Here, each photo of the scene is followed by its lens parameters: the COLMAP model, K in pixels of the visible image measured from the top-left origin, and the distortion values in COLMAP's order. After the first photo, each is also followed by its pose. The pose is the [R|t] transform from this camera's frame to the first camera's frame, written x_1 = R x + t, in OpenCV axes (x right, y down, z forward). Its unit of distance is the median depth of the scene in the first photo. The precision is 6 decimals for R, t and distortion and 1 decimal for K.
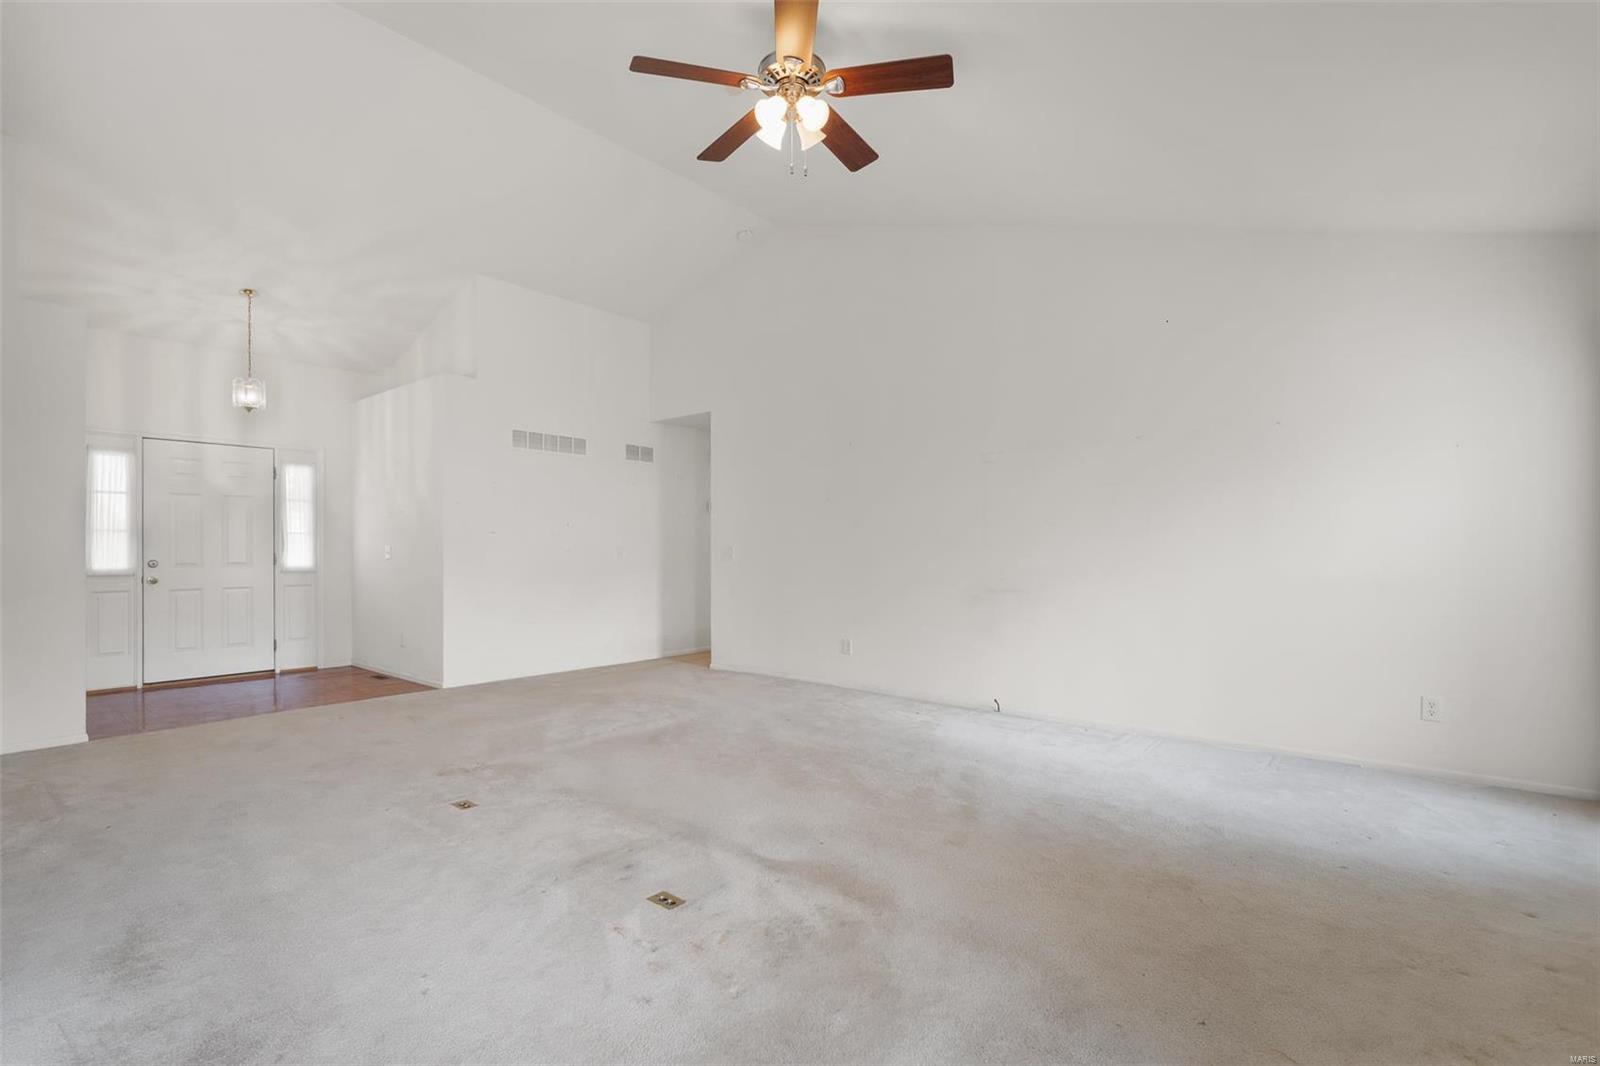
lens RADIAL K [[746.2, 0, 799.9], [0, 746.2, 549.2], [0, 0, 1]] dist [-0.000172, -0.000021]
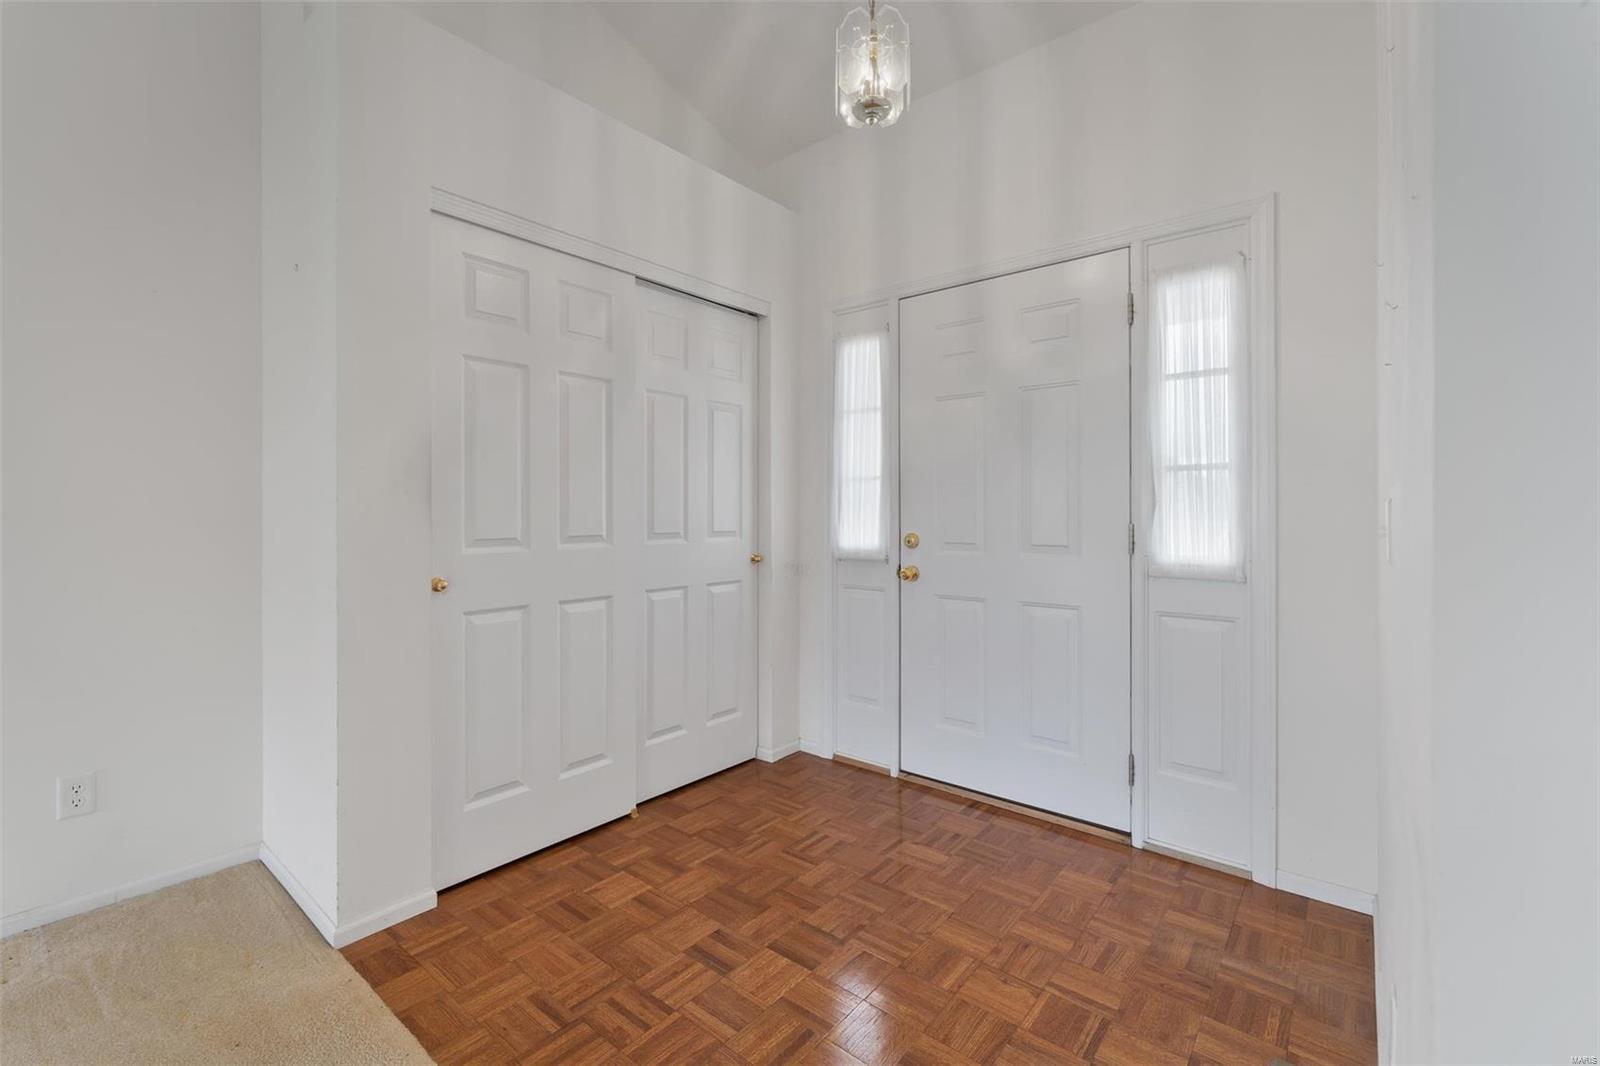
lens RADIAL K [[661.6, 0, 796.1], [0, 661.6, 515.0], [0, 0, 1]] dist [0.000533, 0.000028]
pose [[0.017943, 0.004524, -0.999829, -0.417333], [-0.002608, 0.999987, 0.004478, 0.000039], [0.999836, 0.002528, 0.017955, 0.913636]]
